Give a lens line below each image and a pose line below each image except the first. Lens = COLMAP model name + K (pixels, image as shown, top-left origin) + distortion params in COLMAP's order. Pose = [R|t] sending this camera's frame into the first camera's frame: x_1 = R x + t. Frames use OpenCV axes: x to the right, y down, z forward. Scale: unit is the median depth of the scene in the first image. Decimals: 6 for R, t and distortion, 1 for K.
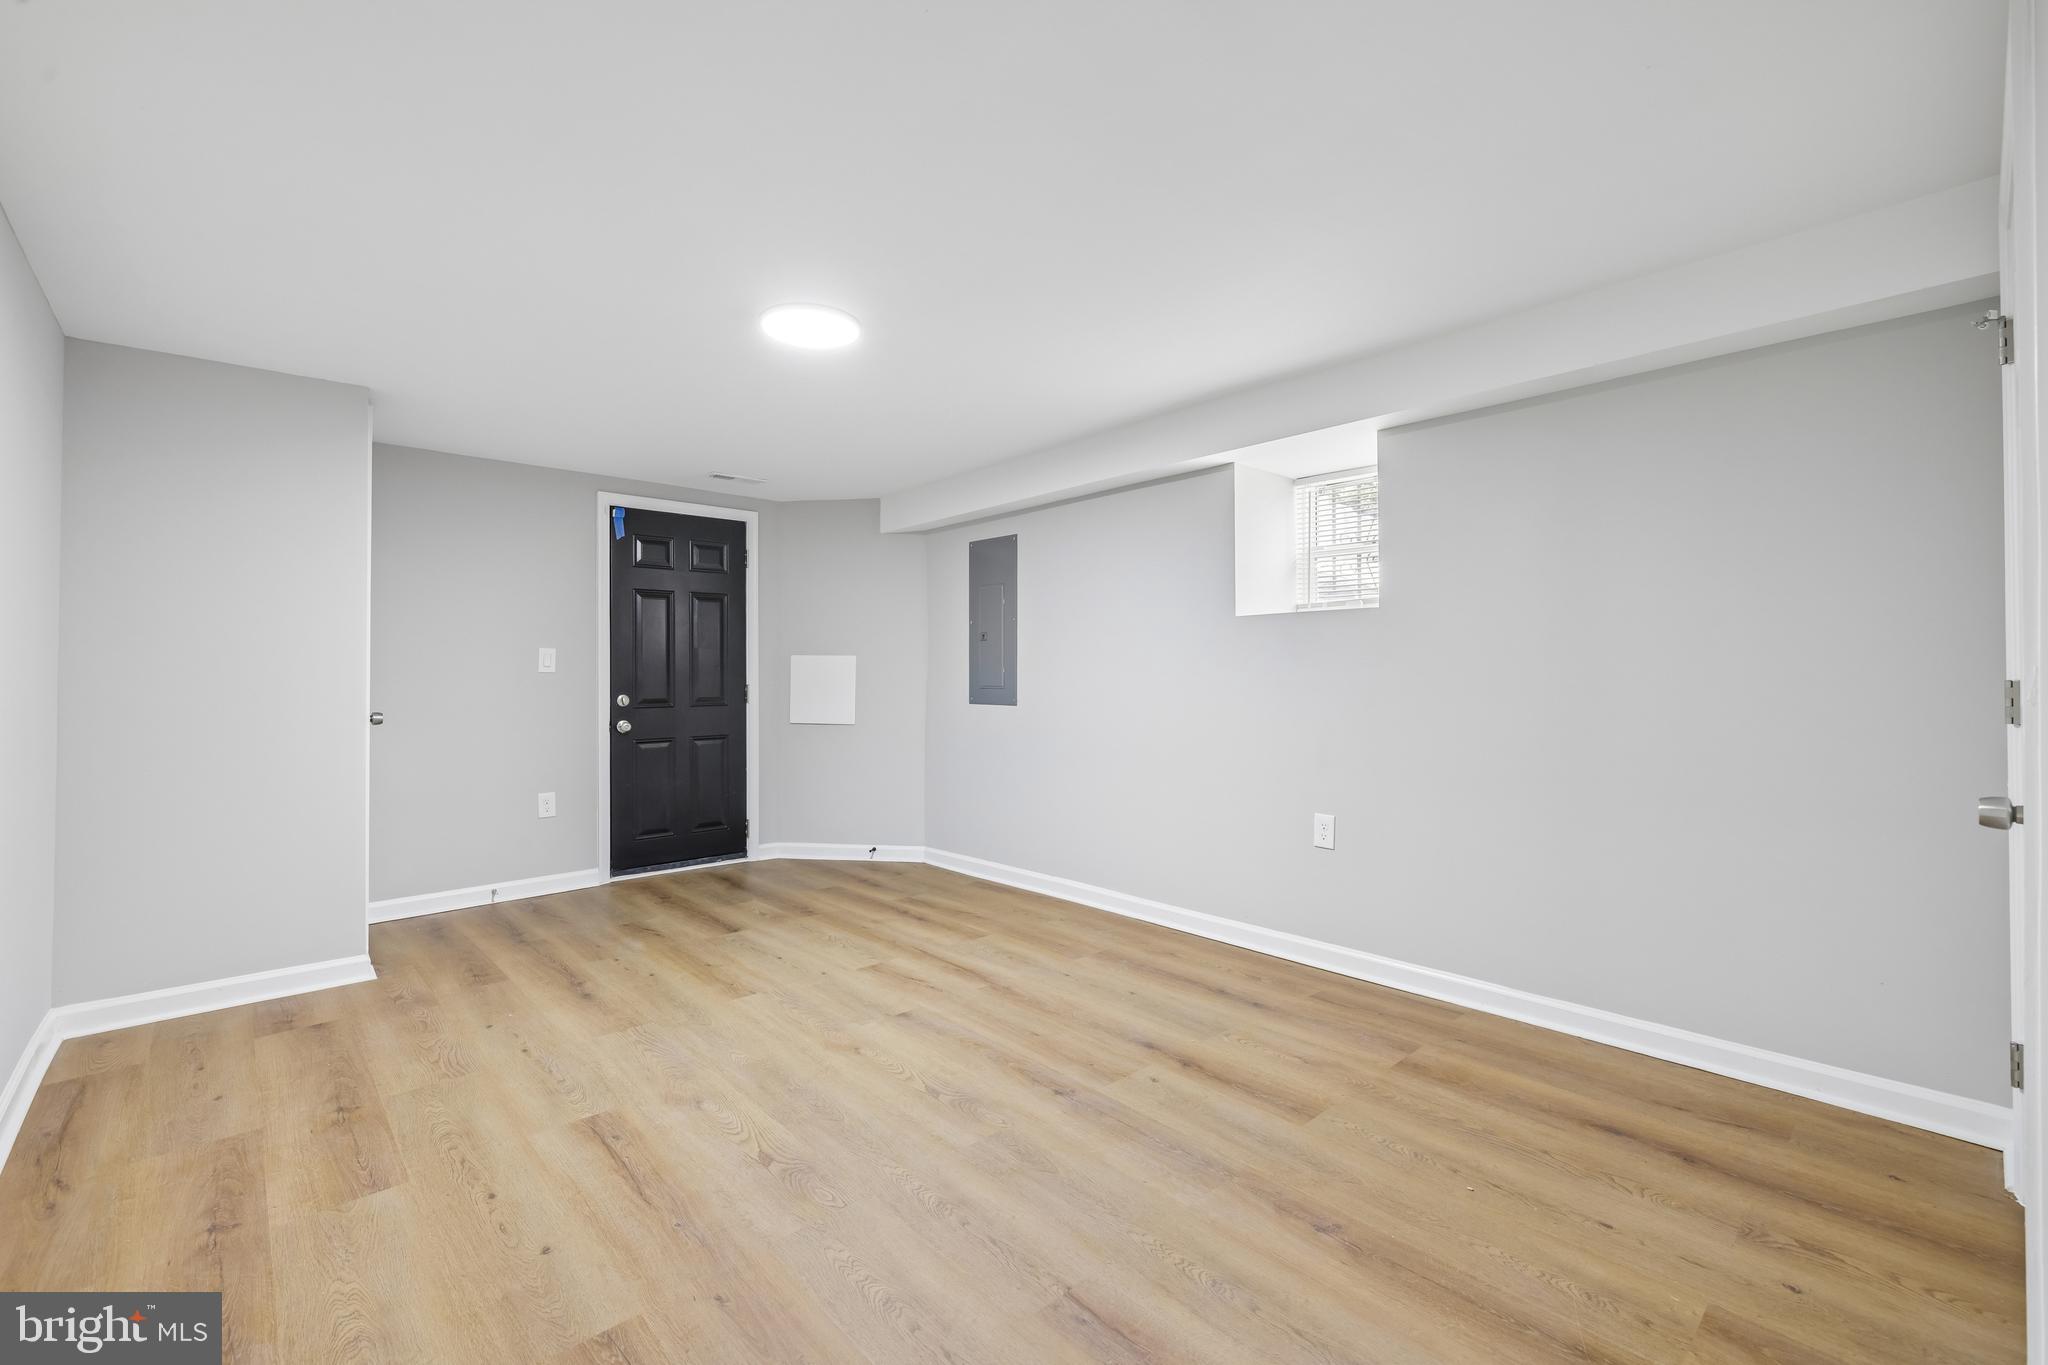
lens RADIAL K [[880.4, 0, 1021.1], [0, 880.4, 672.9], [0, 0, 1]] dist [-0.000385, -0.000207]
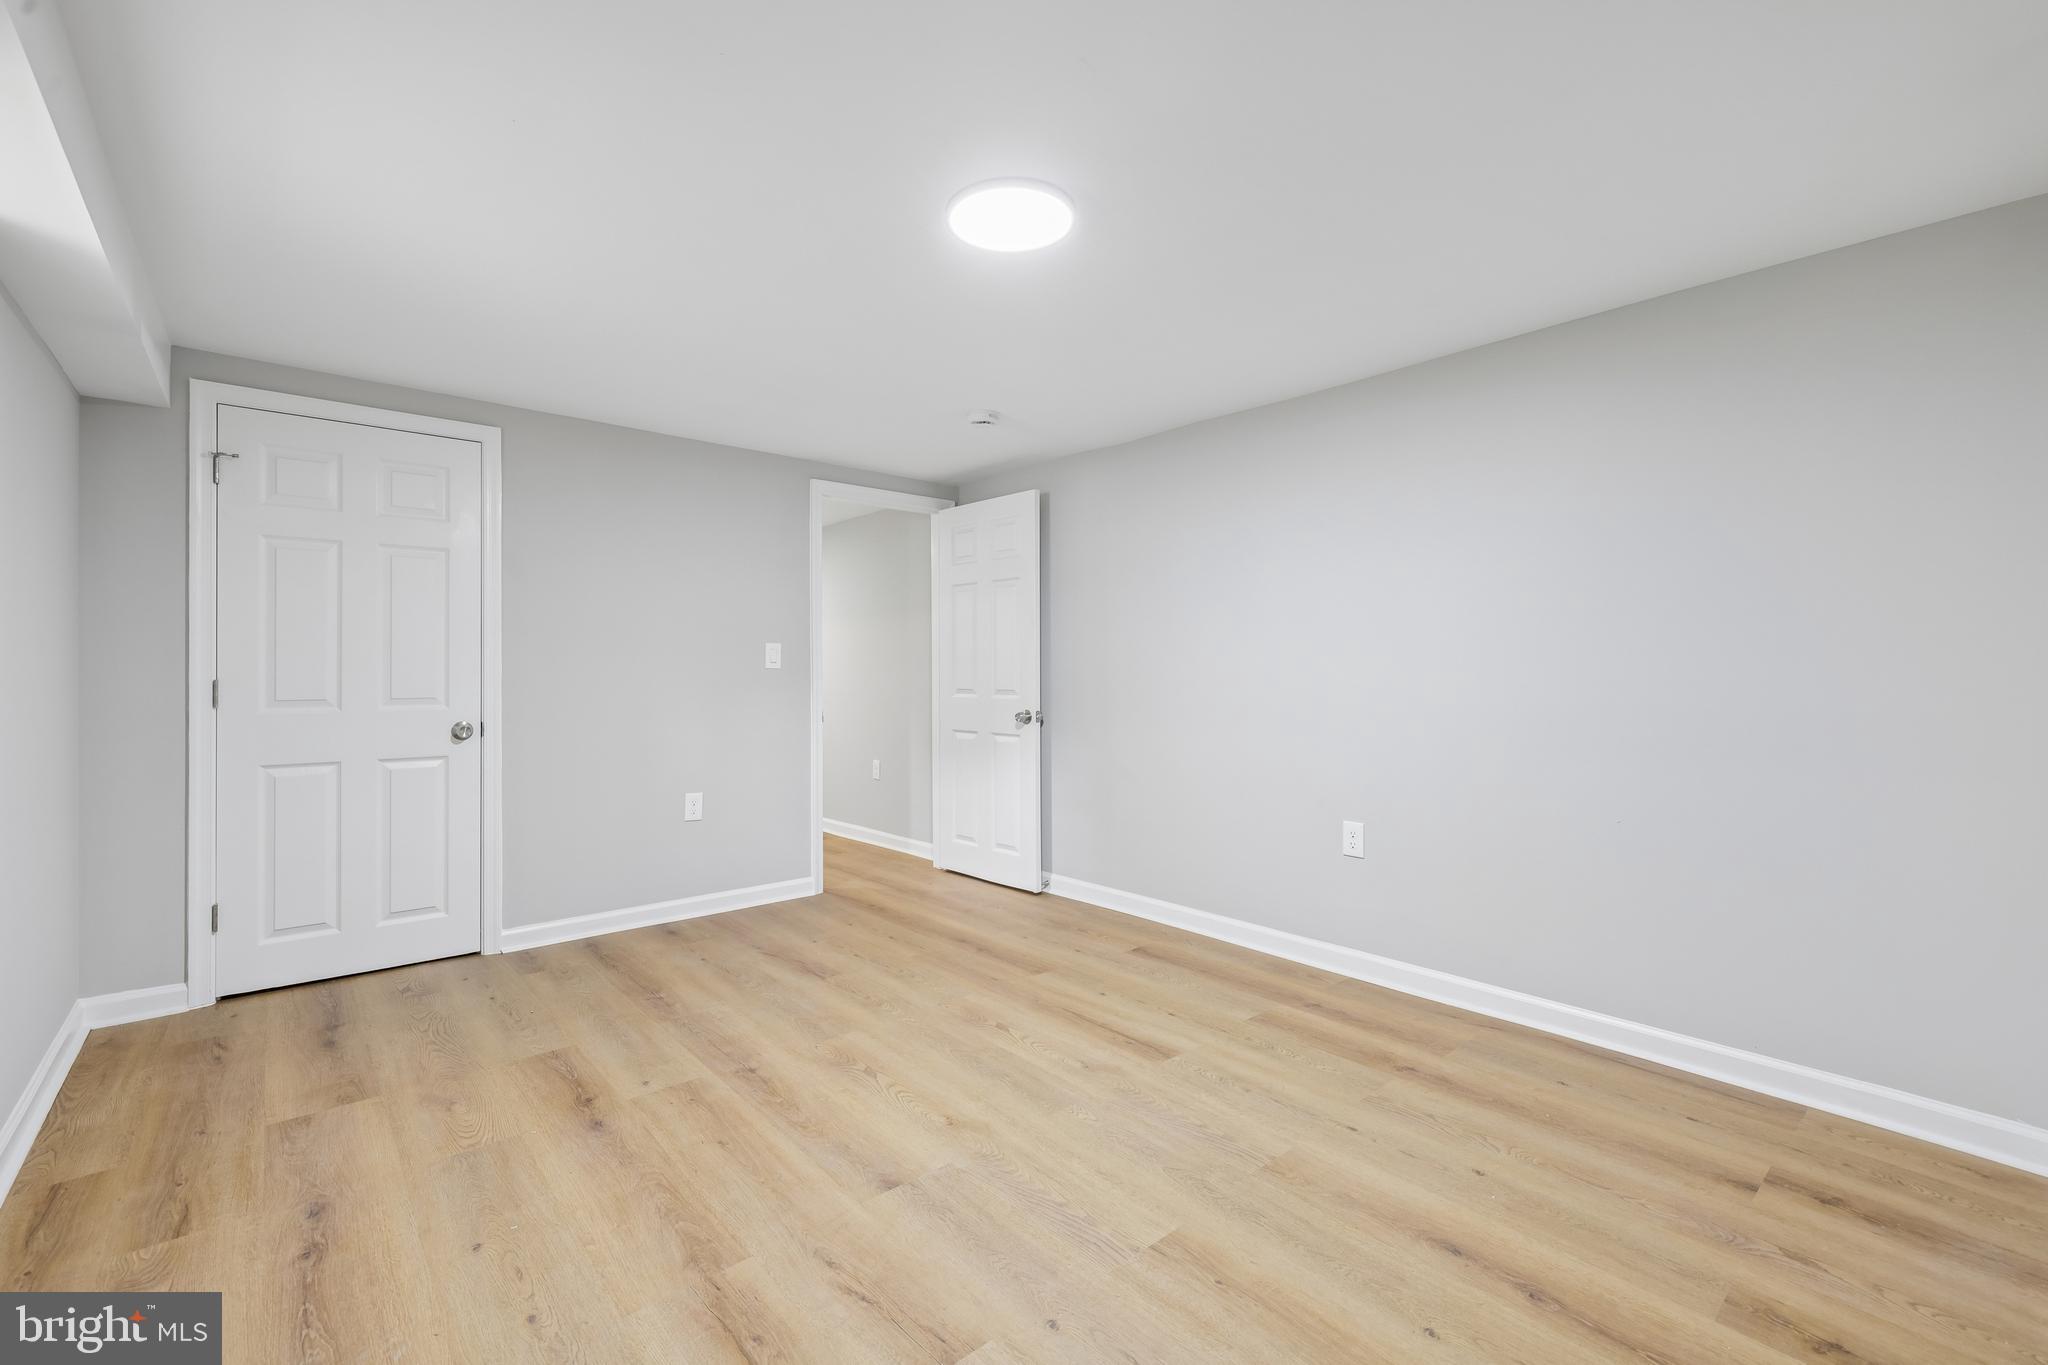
lens RADIAL K [[880.4, 0, 1027.5], [0, 880.4, 683.5], [0, 0, 1]] dist [-0.000385, -0.000207]
pose [[-0.999810, 0.003249, 0.019202, -0.293830], [0.003498, 0.999910, 0.012945, -0.000002], [-0.019158, 0.013010, -0.999732, 1.936282]]
